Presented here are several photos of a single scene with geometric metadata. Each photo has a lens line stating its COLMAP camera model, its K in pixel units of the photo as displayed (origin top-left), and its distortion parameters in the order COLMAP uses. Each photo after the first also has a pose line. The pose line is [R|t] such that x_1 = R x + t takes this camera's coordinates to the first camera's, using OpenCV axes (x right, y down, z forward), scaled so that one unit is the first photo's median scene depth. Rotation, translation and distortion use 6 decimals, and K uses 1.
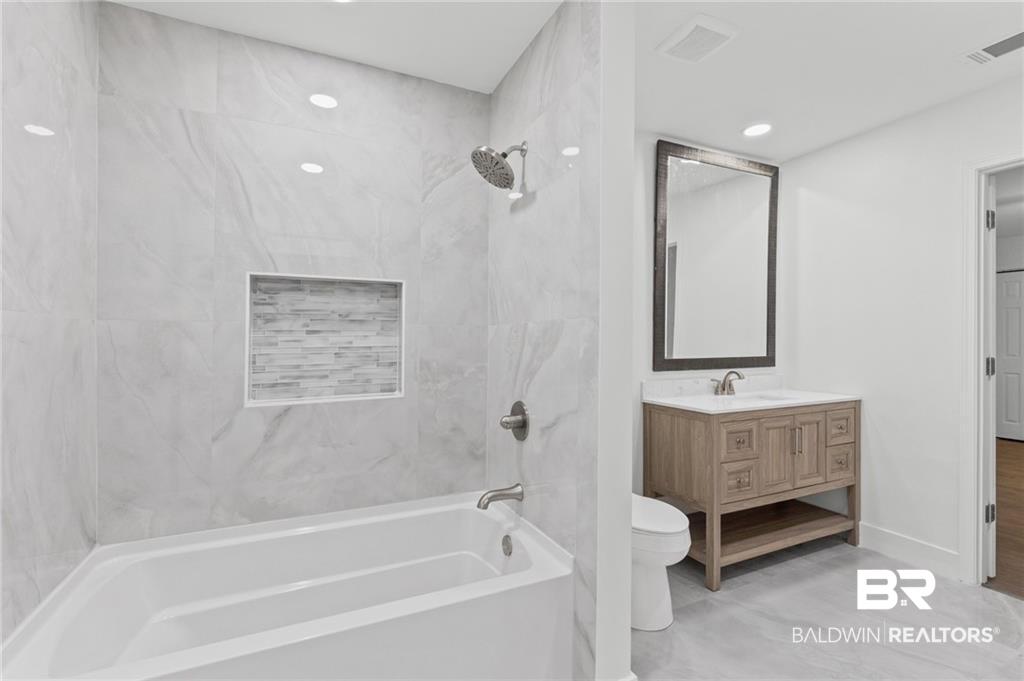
lens RADIAL K [[487.9, 0, 512.0], [0, 487.9, 340.5], [0, 0, 1]] dist [-0.001284, -0.000155]
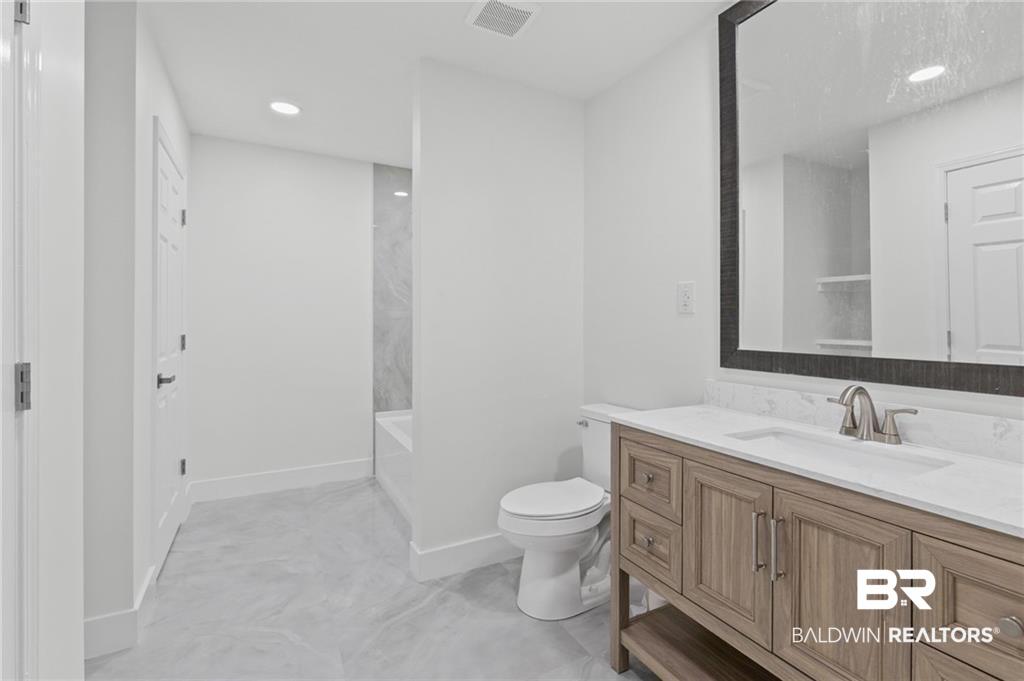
lens RADIAL K [[467.7, 0, 515.6], [0, 467.7, 331.7], [0, 0, 1]] dist [0.001964, 0.000399]
pose [[0.045587, 0.018754, -0.998784, 0.983832], [-0.003694, 0.999820, 0.018605, 0.004466], [0.998954, 0.002841, 0.045649, 0.740503]]
